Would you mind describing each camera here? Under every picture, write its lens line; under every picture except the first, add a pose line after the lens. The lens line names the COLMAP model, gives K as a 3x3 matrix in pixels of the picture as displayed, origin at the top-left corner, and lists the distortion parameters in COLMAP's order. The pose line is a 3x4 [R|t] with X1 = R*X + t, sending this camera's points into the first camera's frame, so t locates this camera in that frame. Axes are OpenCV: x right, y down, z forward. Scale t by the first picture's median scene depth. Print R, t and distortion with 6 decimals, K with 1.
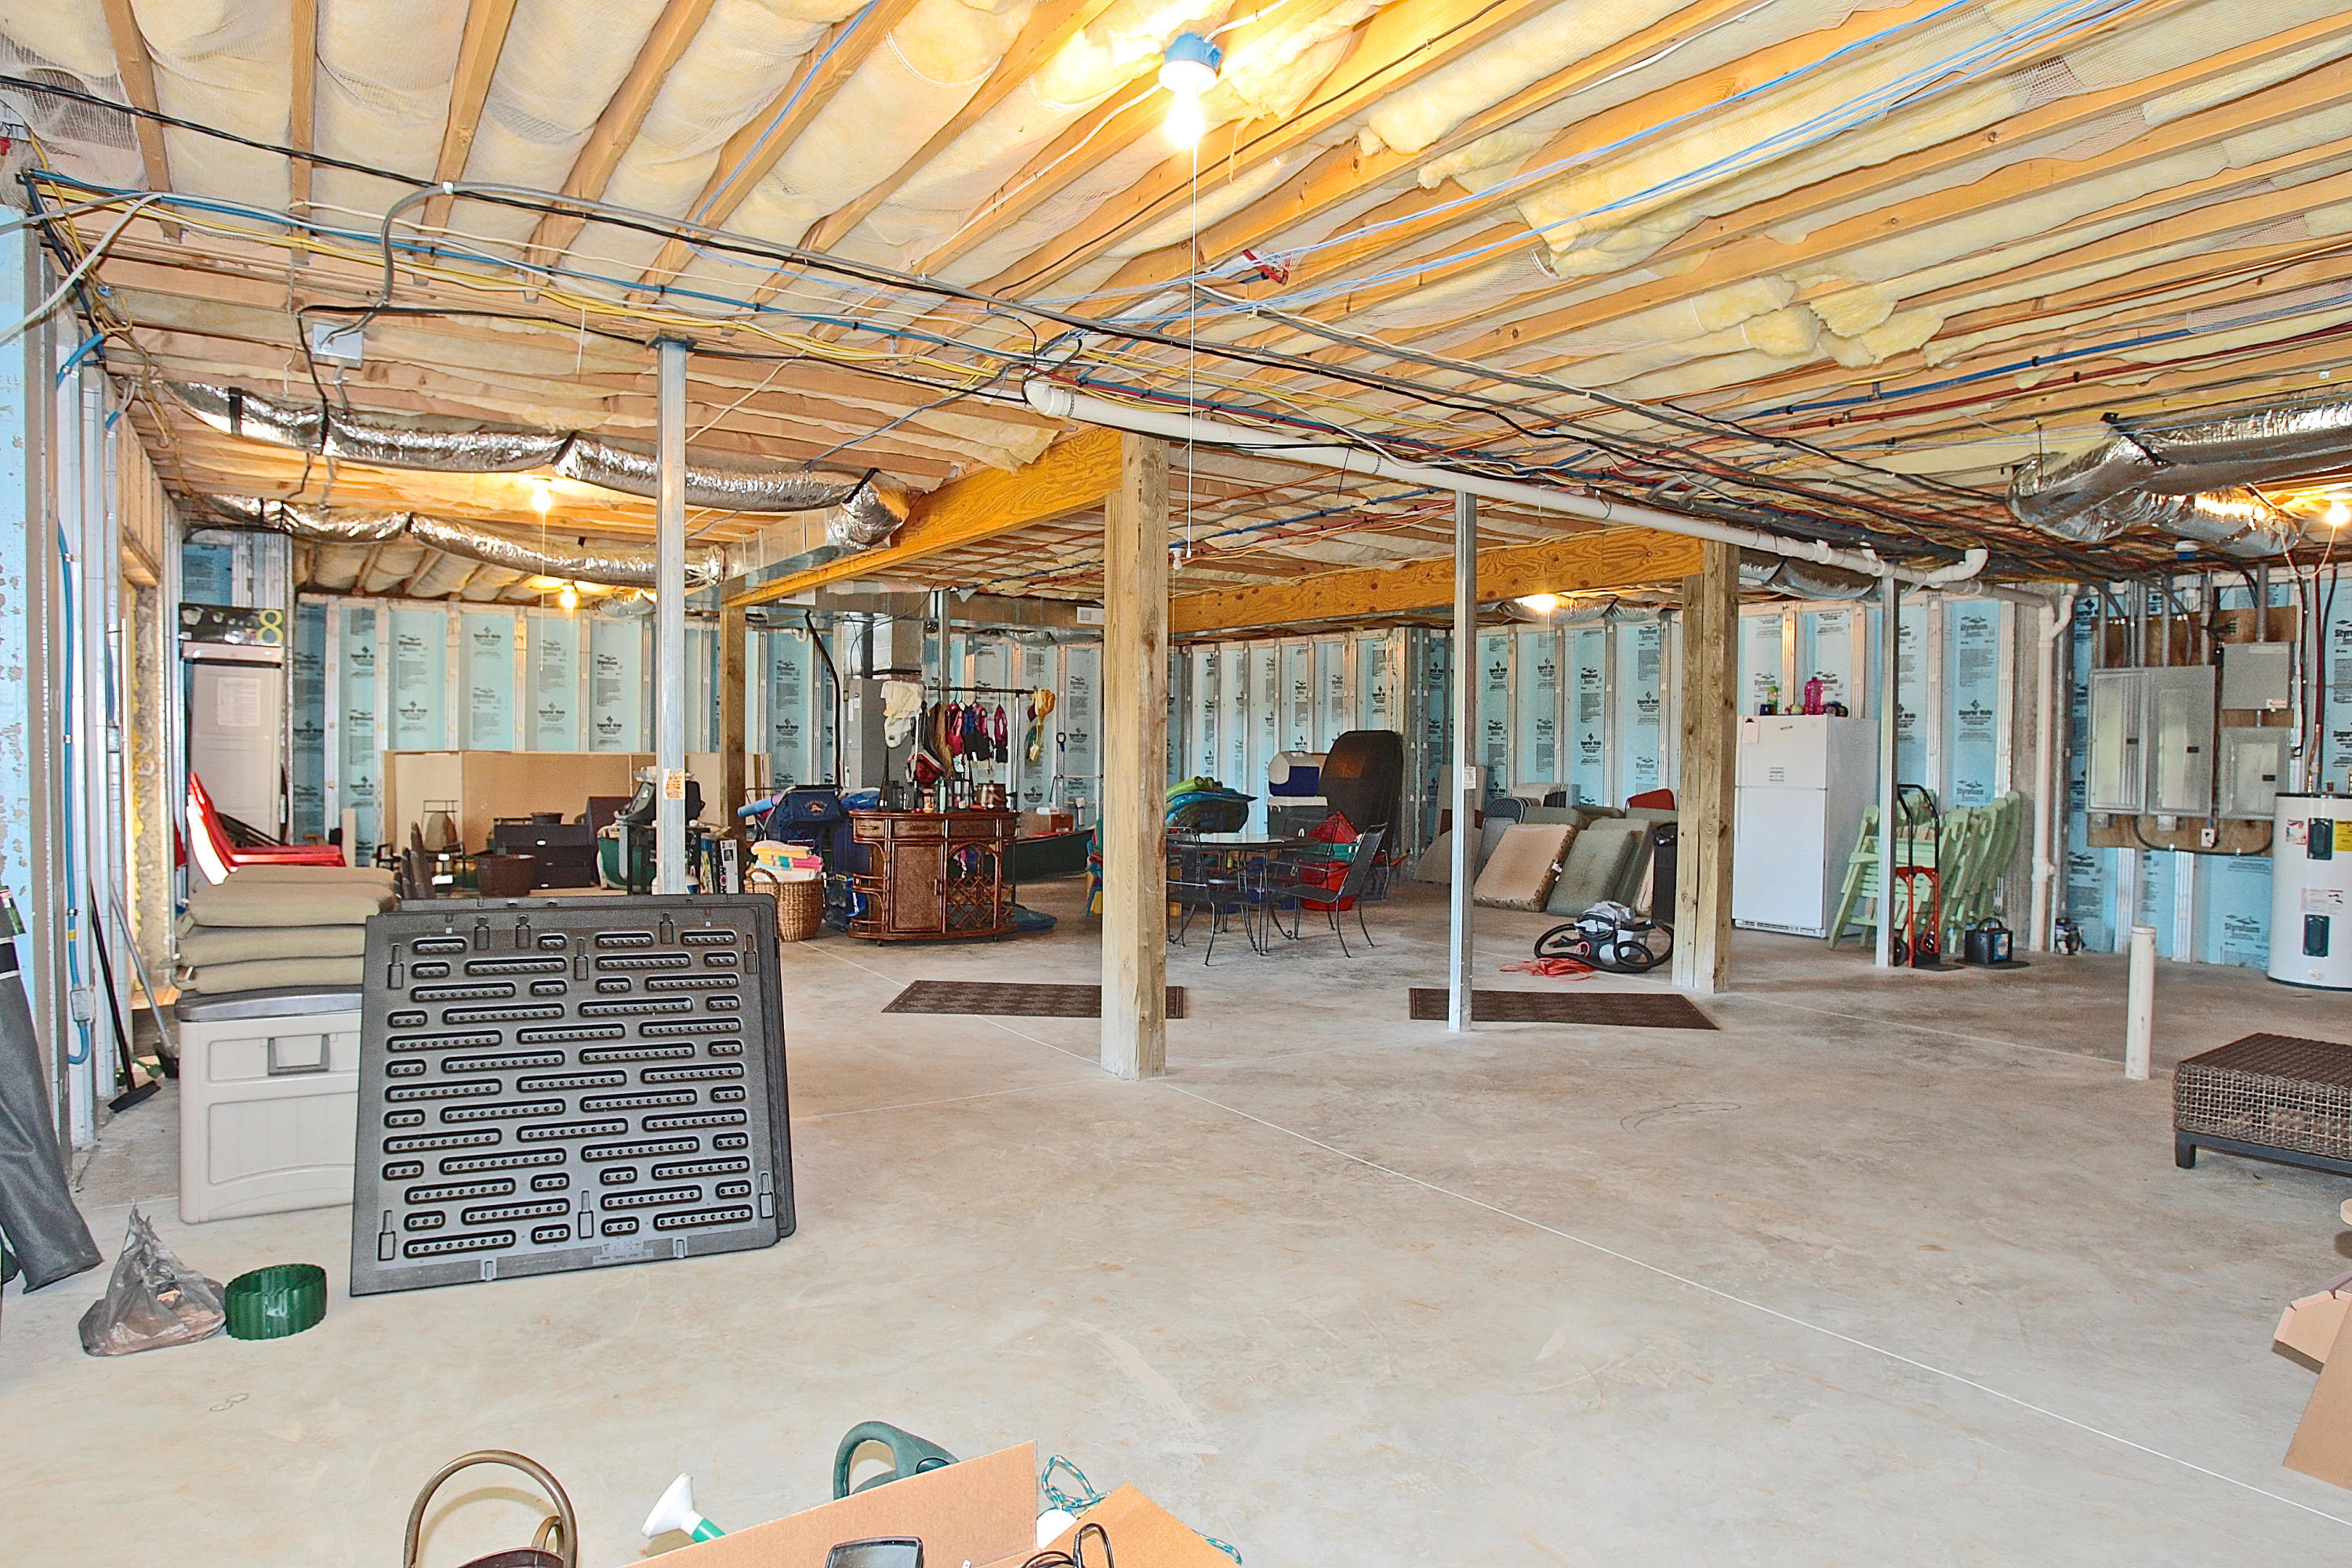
lens RADIAL K [[1412.0, 0, 1188.7], [0, 1412.0, 774.1], [0, 0, 1]] dist [-0.125719, 0.103235]
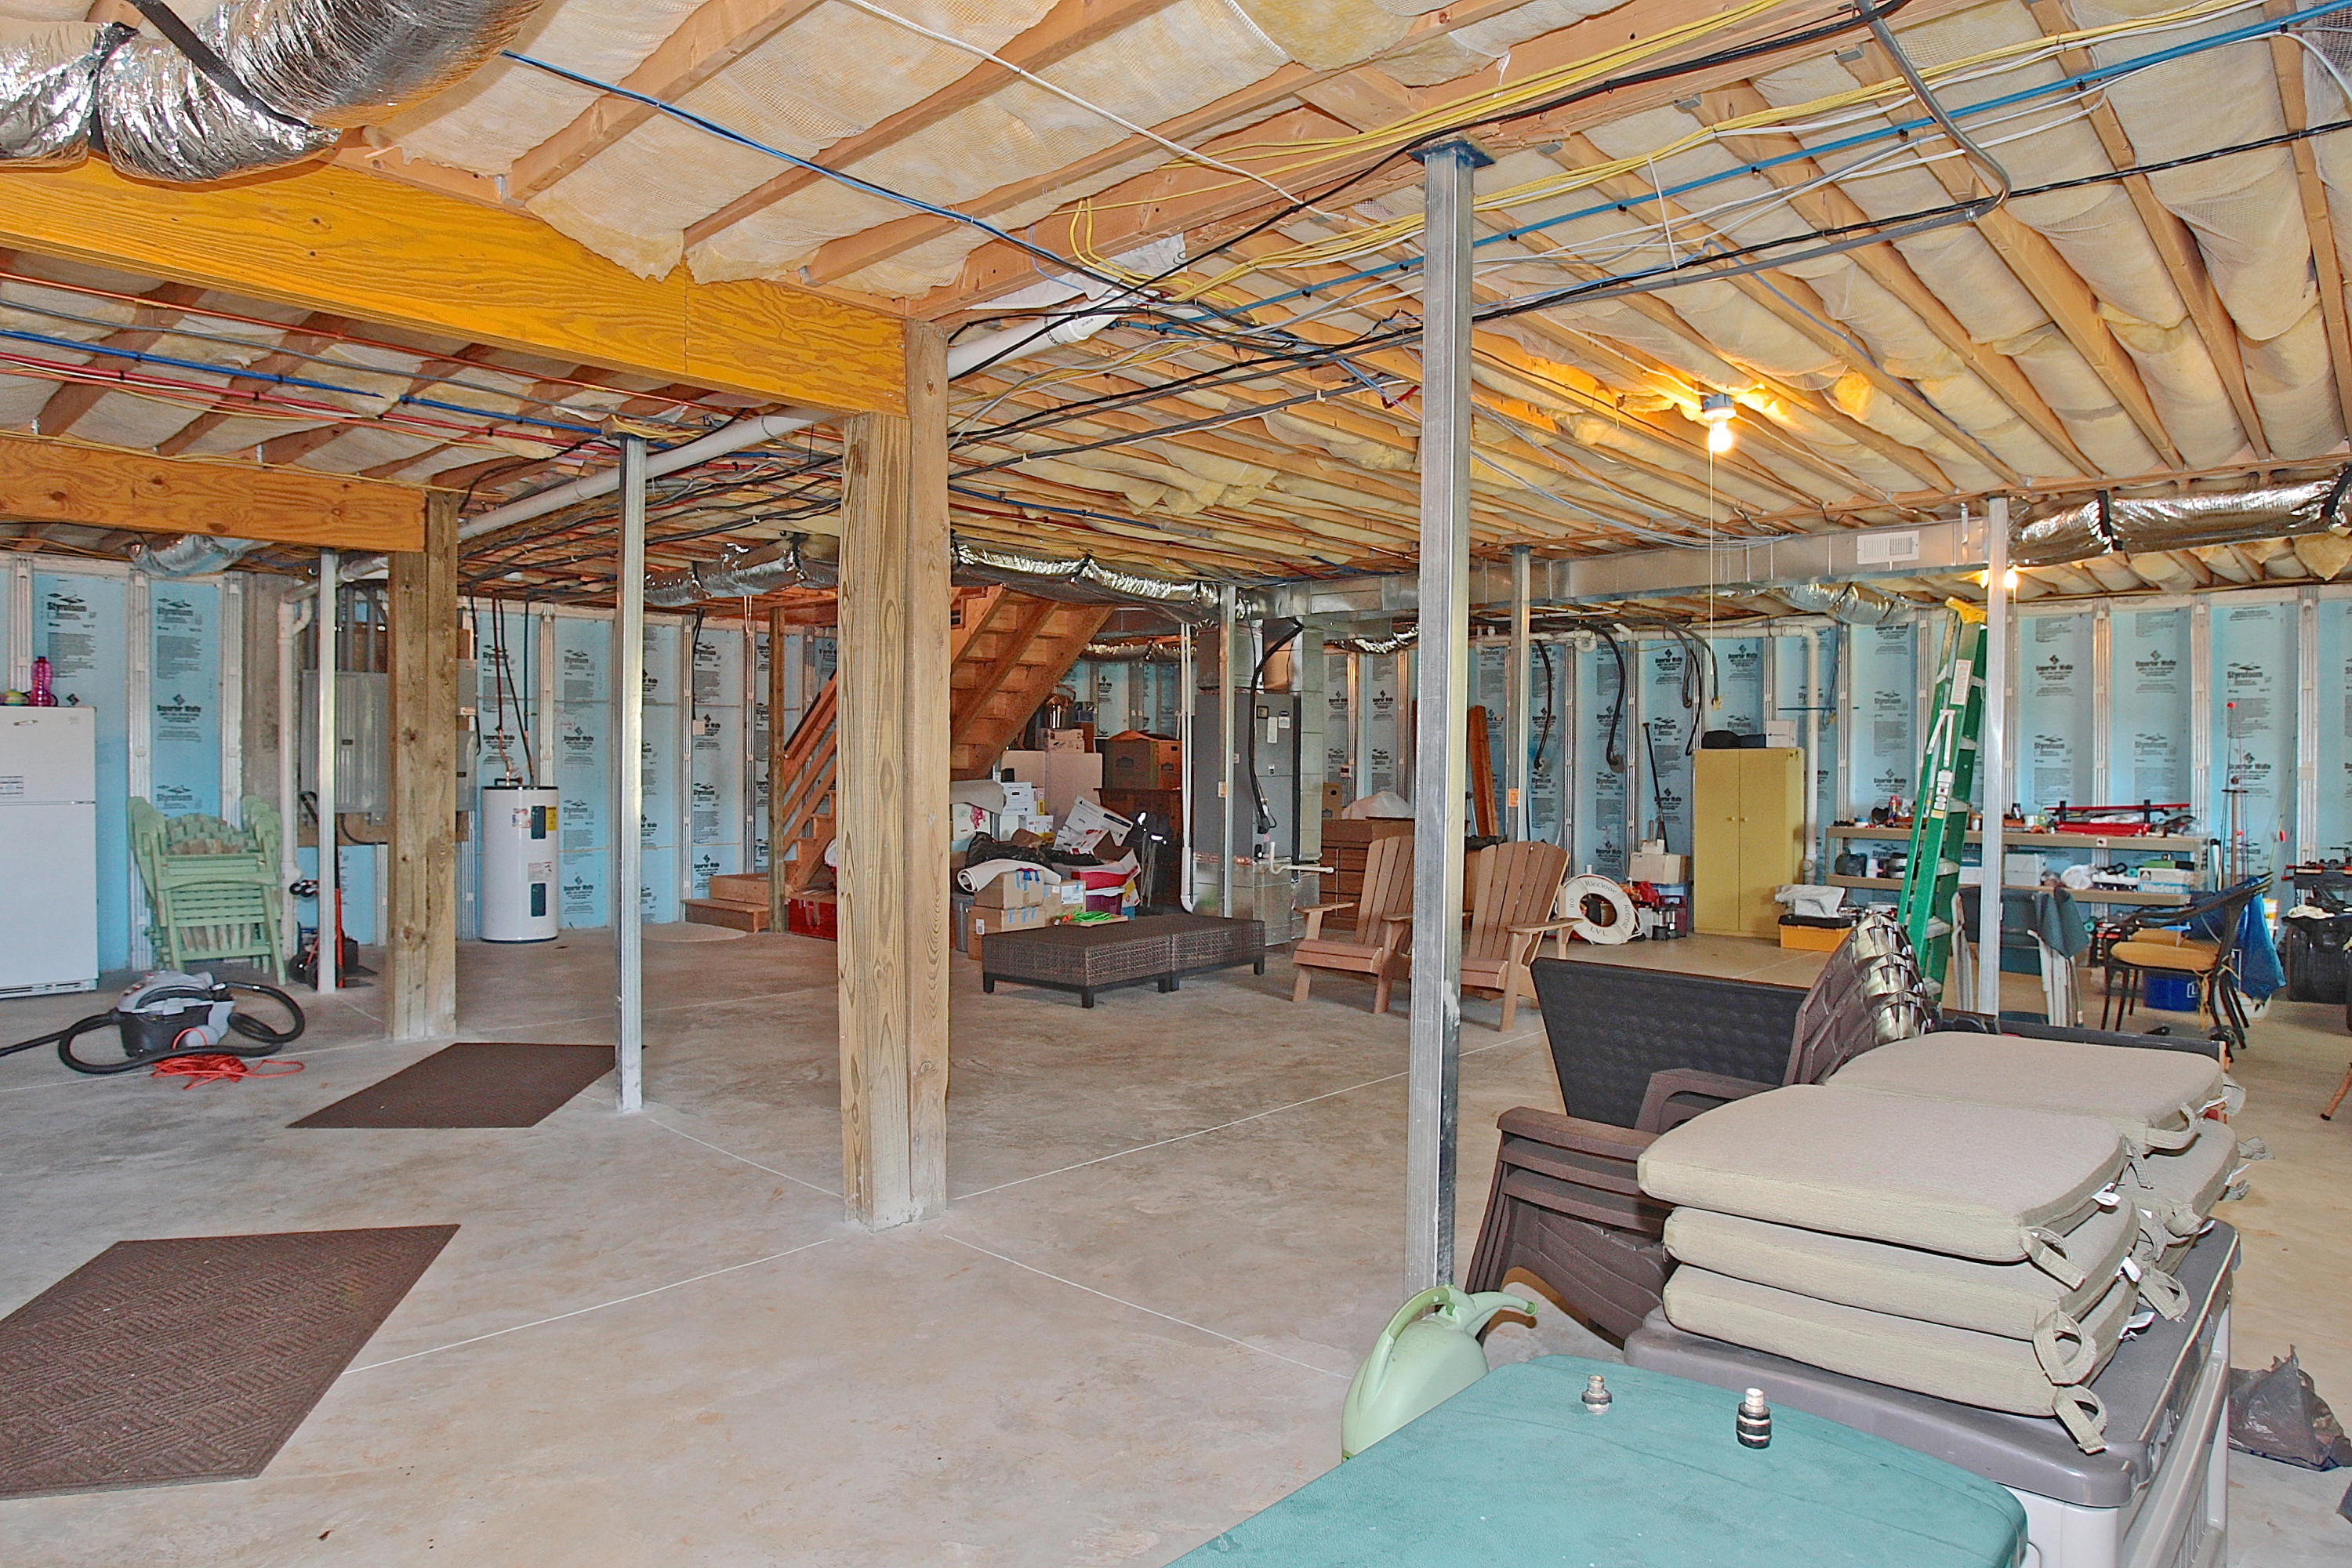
lens RADIAL K [[1412.0, 0, 1188.7], [0, 1412.0, 774.1], [0, 0, 1]] dist [-0.125719, 0.103235]
pose [[-0.256188, -0.021218, 0.966394, -0.918930], [0.004602, 0.999721, 0.023170, -0.040699], [-0.966616, 0.010384, -0.256019, 1.225675]]
